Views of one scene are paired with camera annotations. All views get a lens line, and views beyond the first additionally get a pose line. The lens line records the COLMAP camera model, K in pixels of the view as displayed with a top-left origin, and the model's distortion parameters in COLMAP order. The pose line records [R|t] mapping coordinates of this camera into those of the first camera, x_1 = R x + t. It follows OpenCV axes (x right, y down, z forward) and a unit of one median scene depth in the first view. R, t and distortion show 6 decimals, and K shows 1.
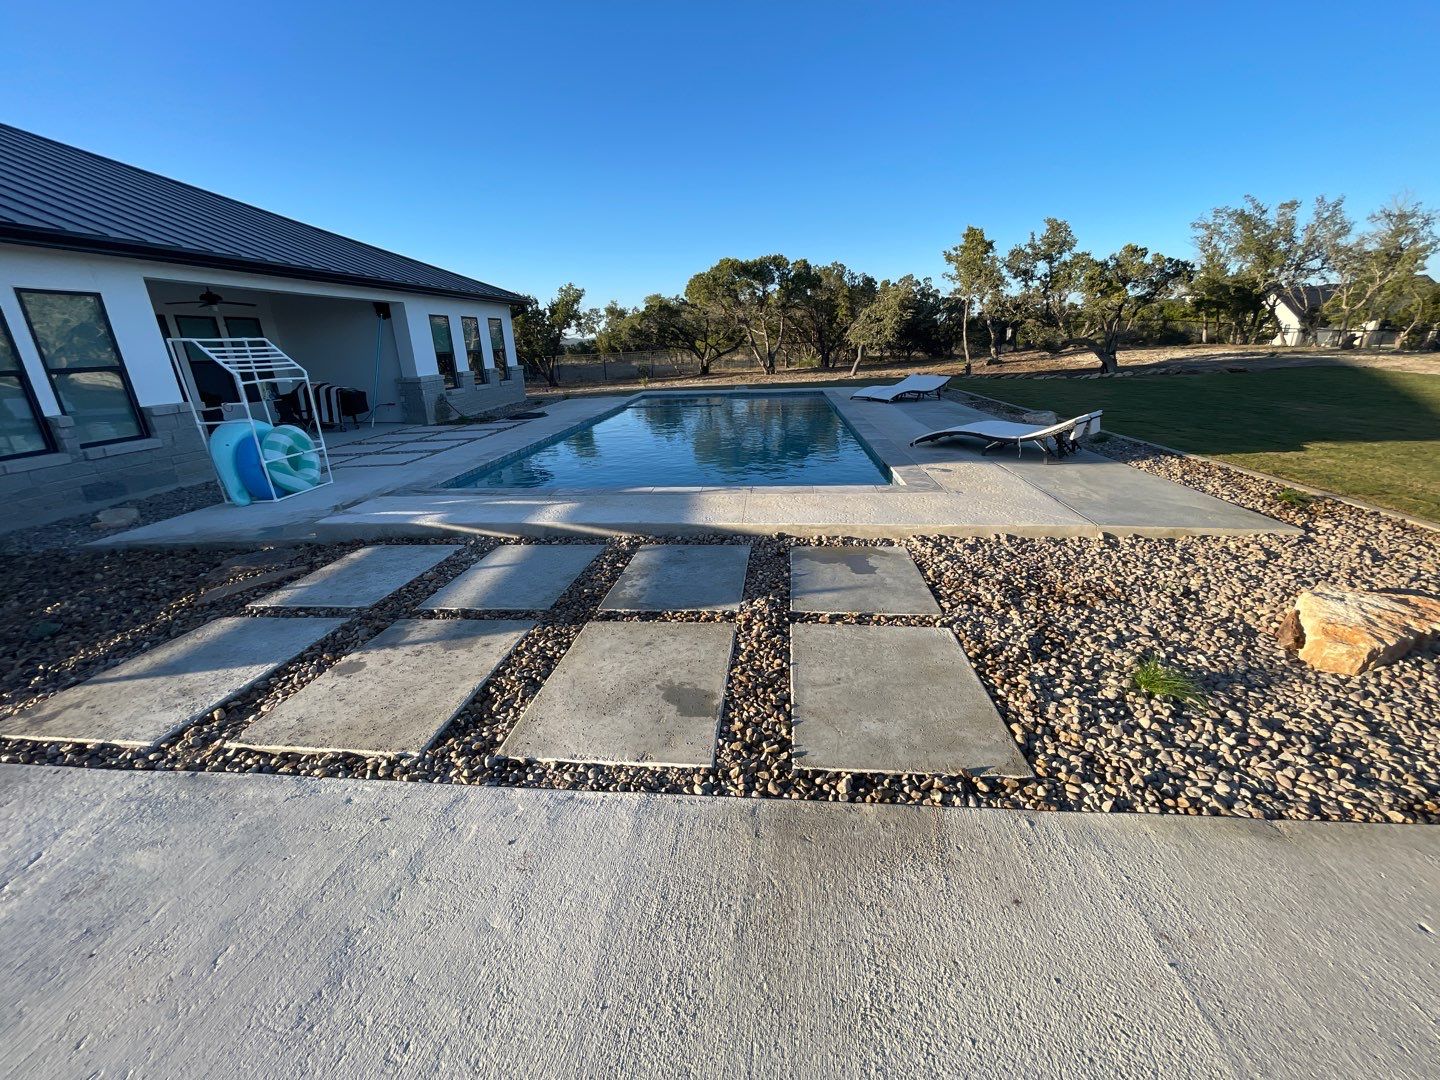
lens RADIAL K [[577.1, 0, 728.1], [0, 577.1, 542.7], [0, 0, 1]] dist [-0.001106, 0.000374]
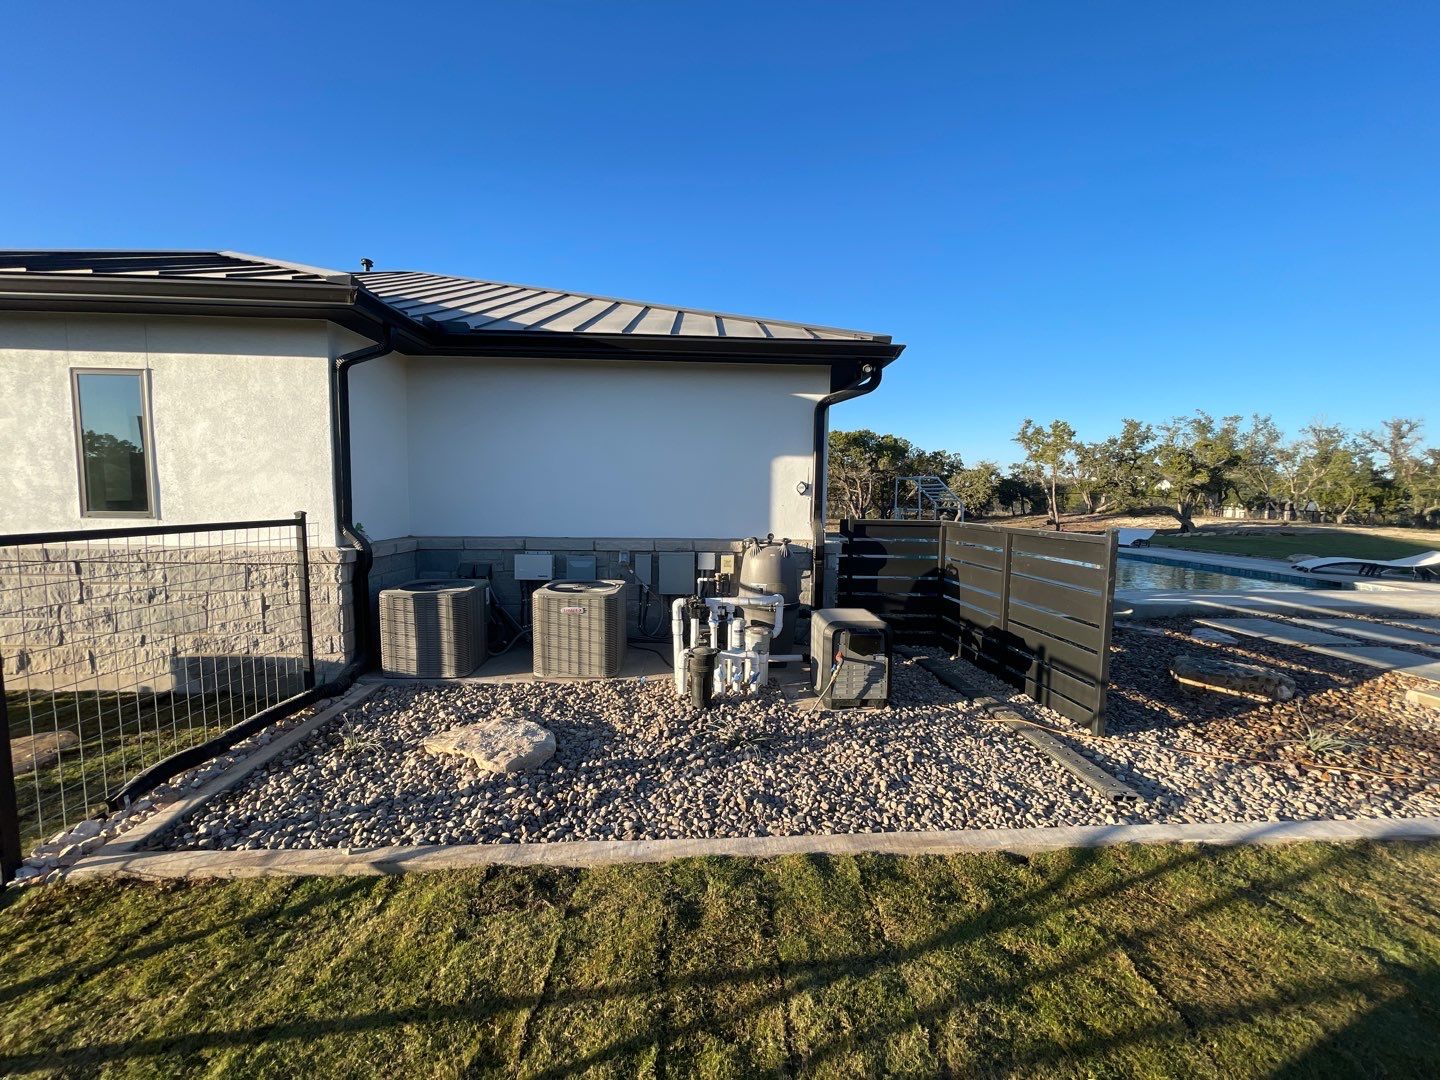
lens RADIAL K [[577.1, 0, 728.4], [0, 577.1, 542.5], [0, 0, 1]] dist [-0.001106, 0.000374]
pose [[0.990818, 0.033489, 0.130993, -1.790204], [0.001049, 0.966906, -0.255132, 0.170610], [-0.135202, 0.252926, 0.957992, -0.257793]]
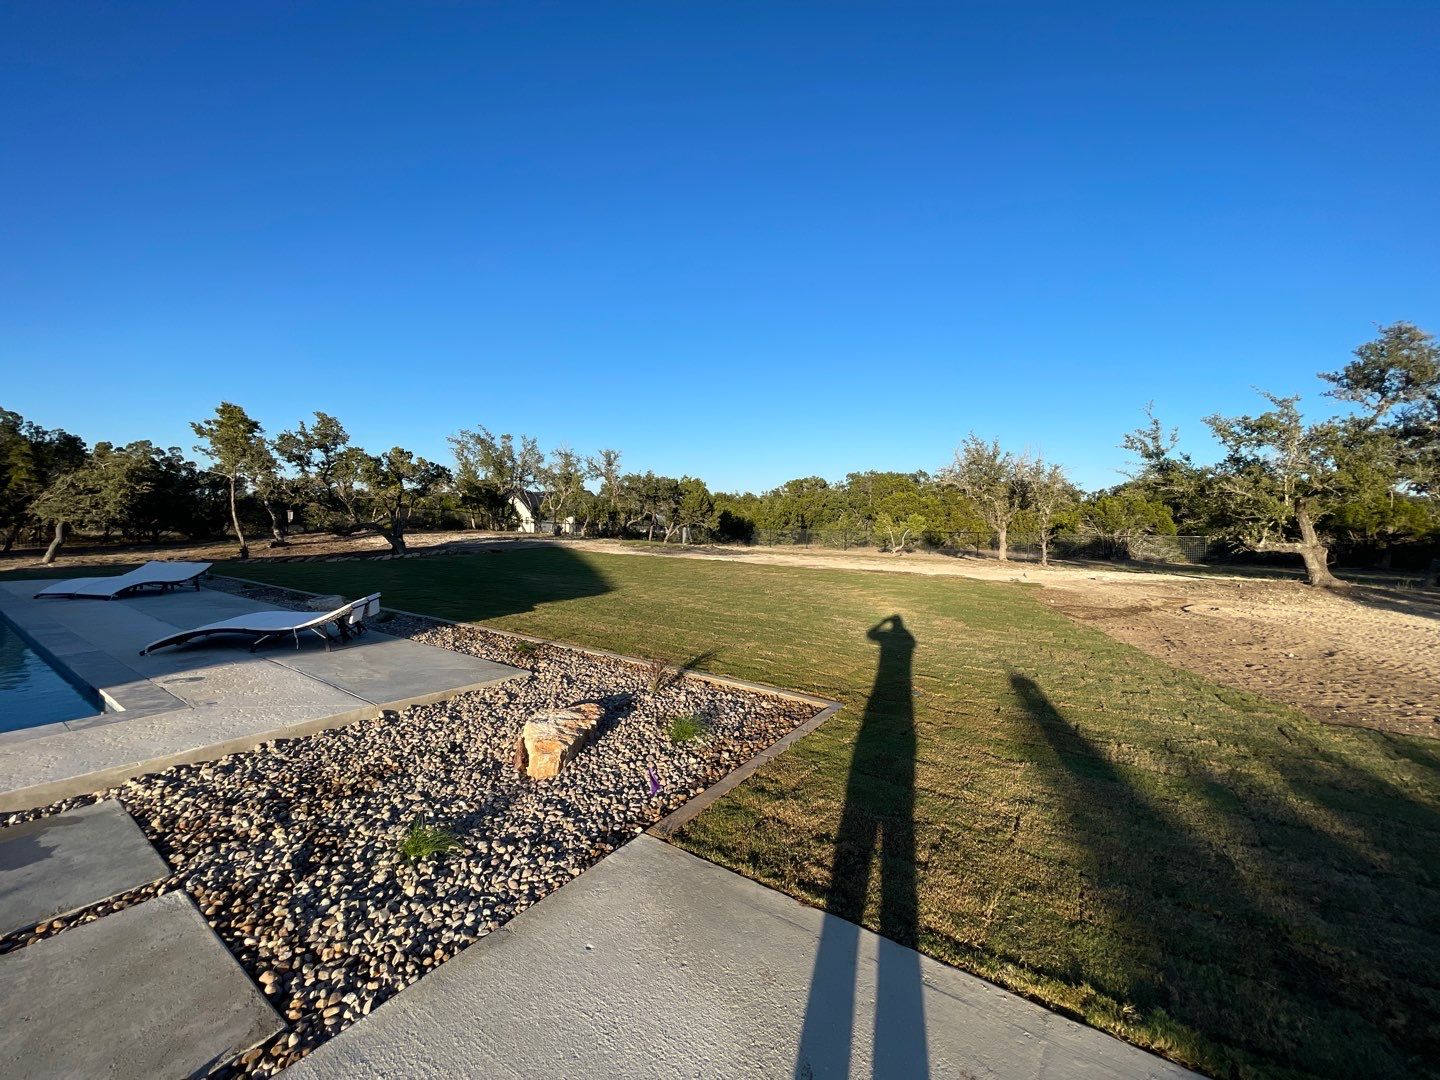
lens RADIAL K [[577.1, 0, 721.0], [0, 577.1, 539.6], [0, 0, 1]] dist [-0.001106, 0.000374]
pose [[0.489932, 0.006649, 0.871736, 0.032191], [0.257889, 0.954109, -0.152215, 0.002431], [-0.832743, 0.299386, 0.465733, -0.061607]]
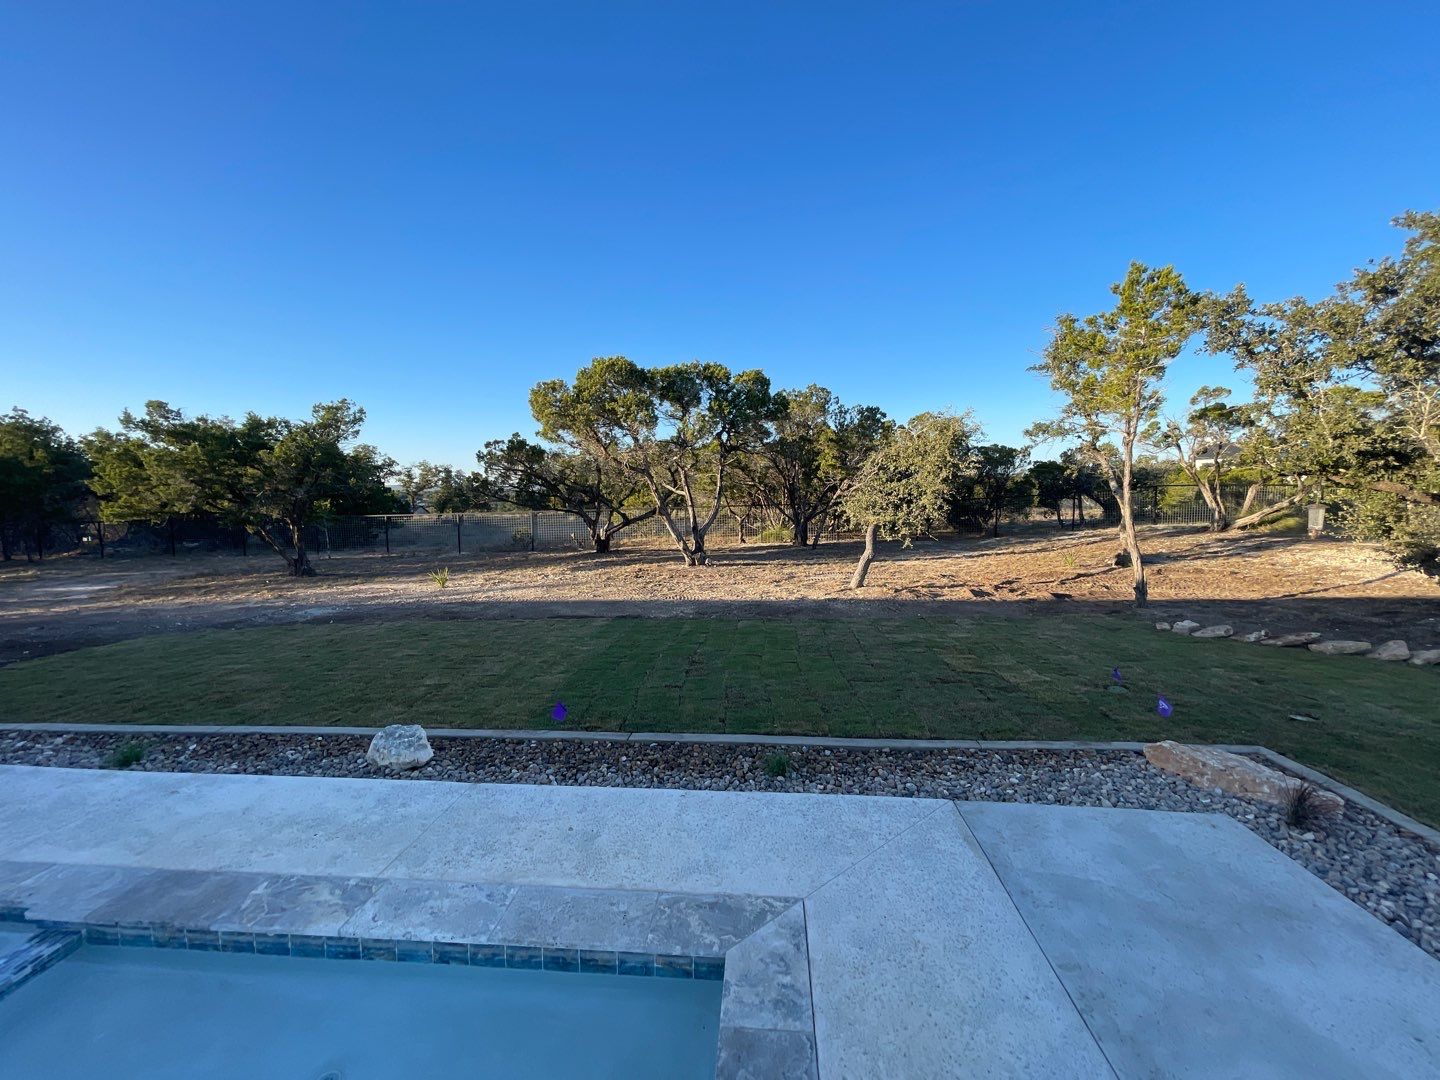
lens RADIAL K [[577.1, 0, 720.2], [0, 577.1, 546.1], [0, 0, 1]] dist [-0.001106, 0.000374]
pose [[0.999691, 0.022929, 0.009581, 0.472504], [-0.019957, 0.970510, -0.240233, -0.952111], [-0.014807, 0.239968, 0.970668, 2.496876]]
